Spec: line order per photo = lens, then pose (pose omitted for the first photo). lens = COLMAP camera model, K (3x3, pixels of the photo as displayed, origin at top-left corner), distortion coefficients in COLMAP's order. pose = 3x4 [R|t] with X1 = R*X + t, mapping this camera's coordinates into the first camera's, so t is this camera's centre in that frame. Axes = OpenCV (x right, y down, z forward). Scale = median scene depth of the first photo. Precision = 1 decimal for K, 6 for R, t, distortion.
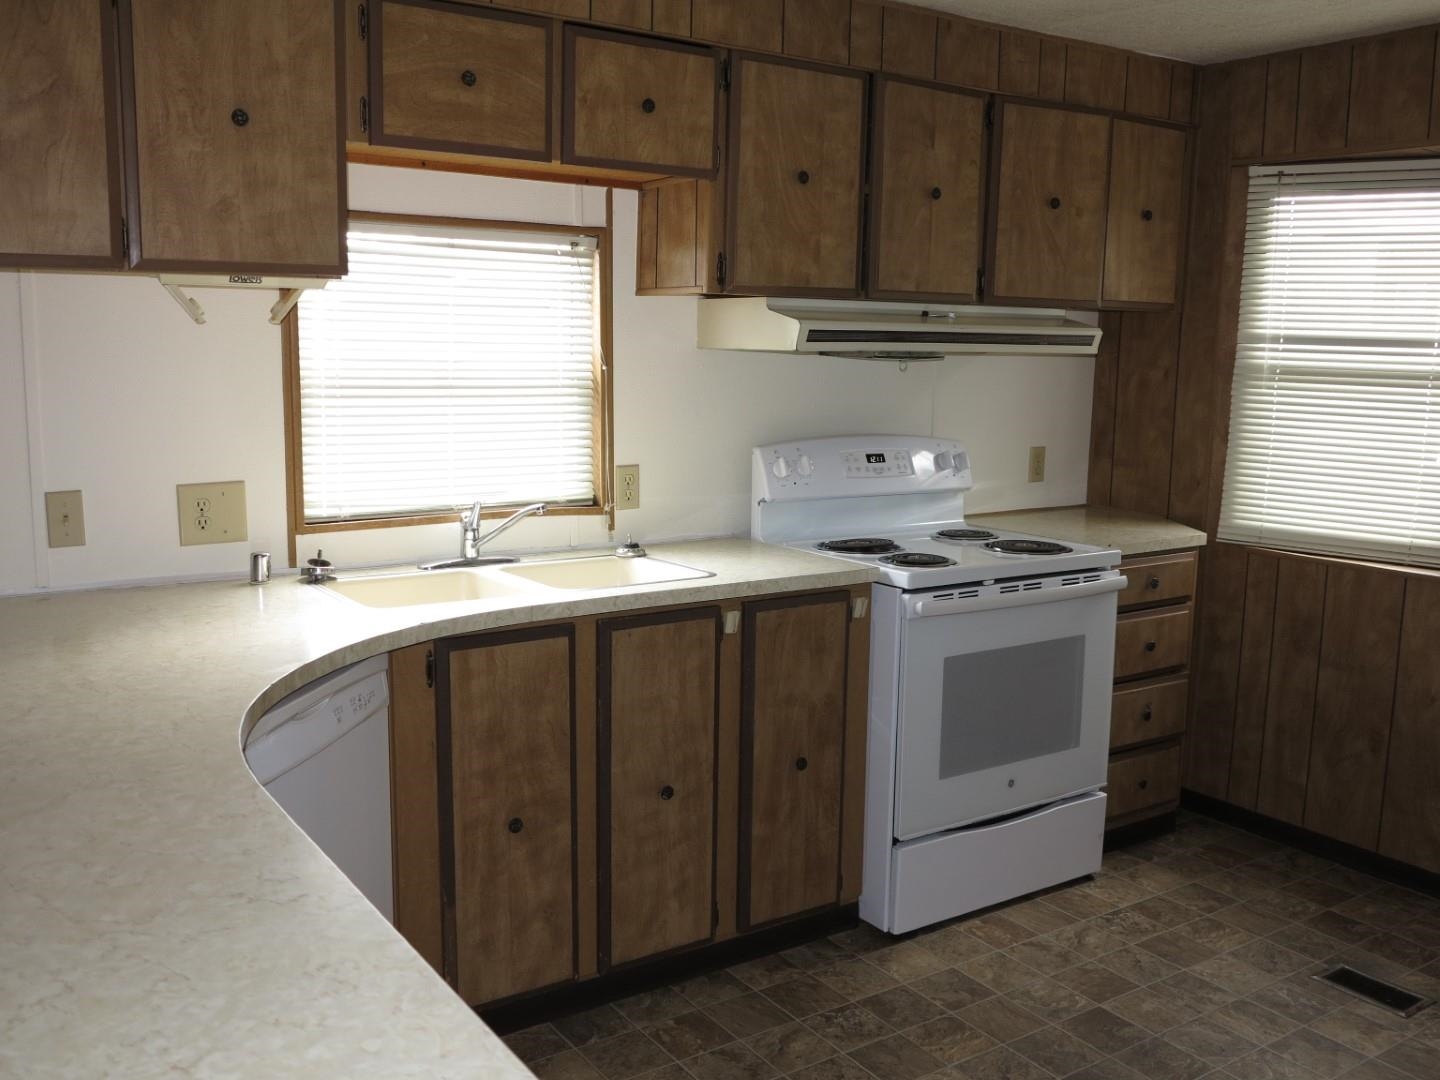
lens RADIAL K [[1305.1, 0, 720.0], [0, 1305.1, 540.0], [0, 0, 1]] dist [-0.026950, -0.002200]
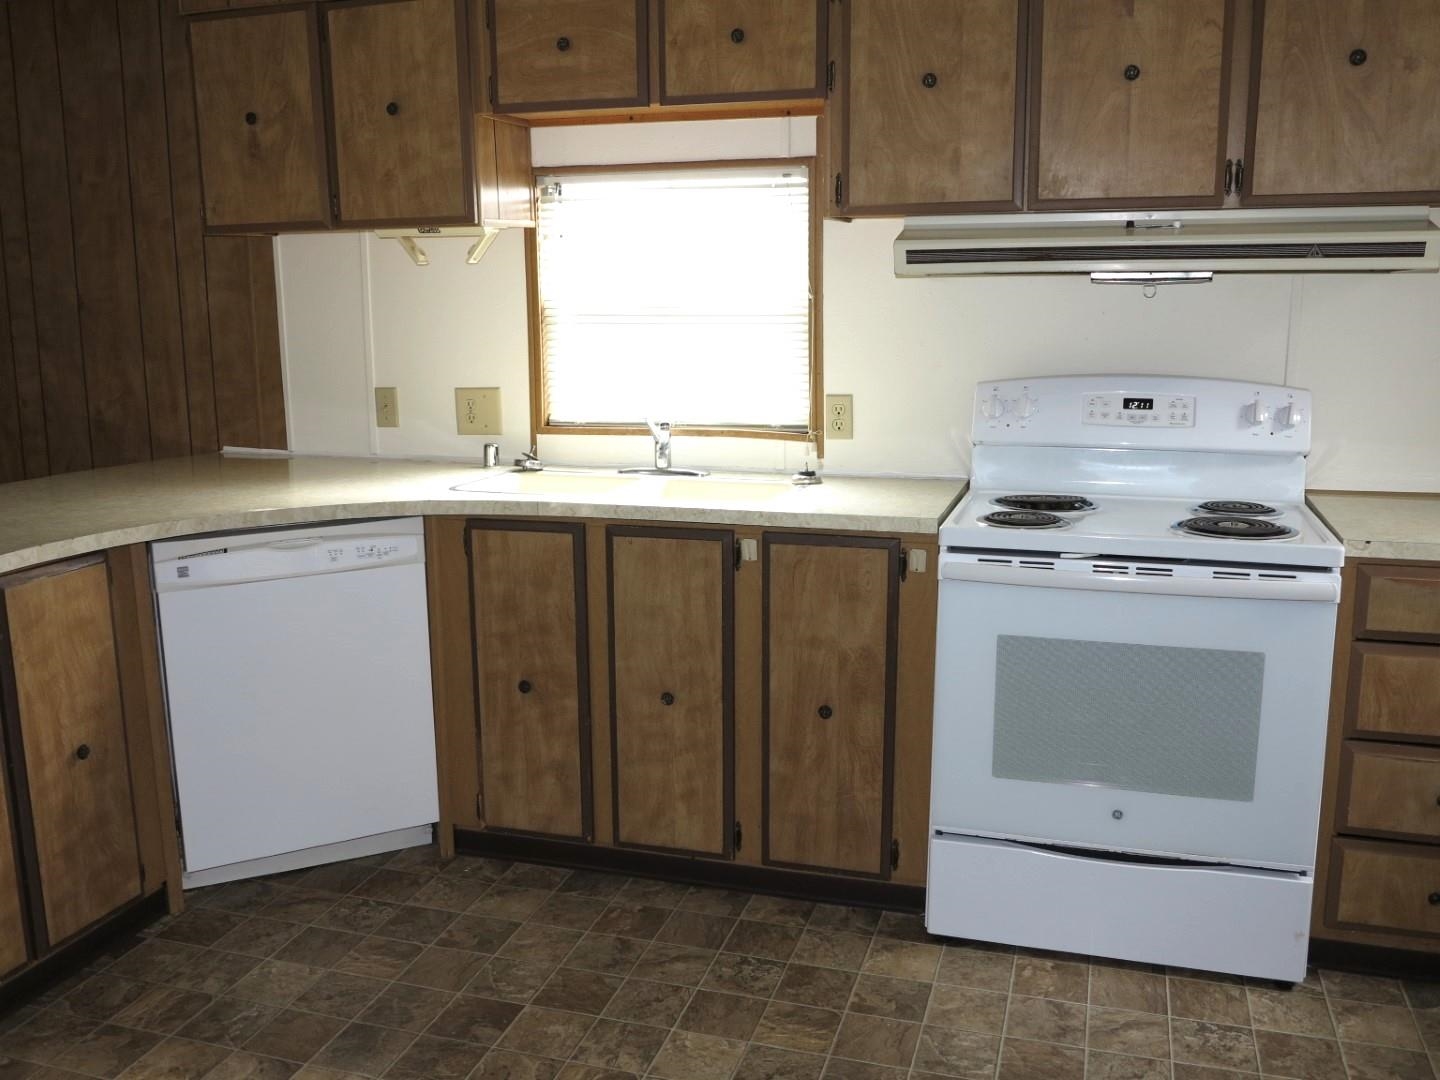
lens RADIAL K [[1301.2, 0, 720.0], [0, 1301.2, 540.0], [0, 0, 1]] dist [-0.039012, 0.022229]
pose [[0.624873, 0.128660, -0.770052, 0.761968], [-0.097993, 0.991453, 0.086133, -0.027922], [0.774552, 0.021638, 0.632140, 0.355112]]
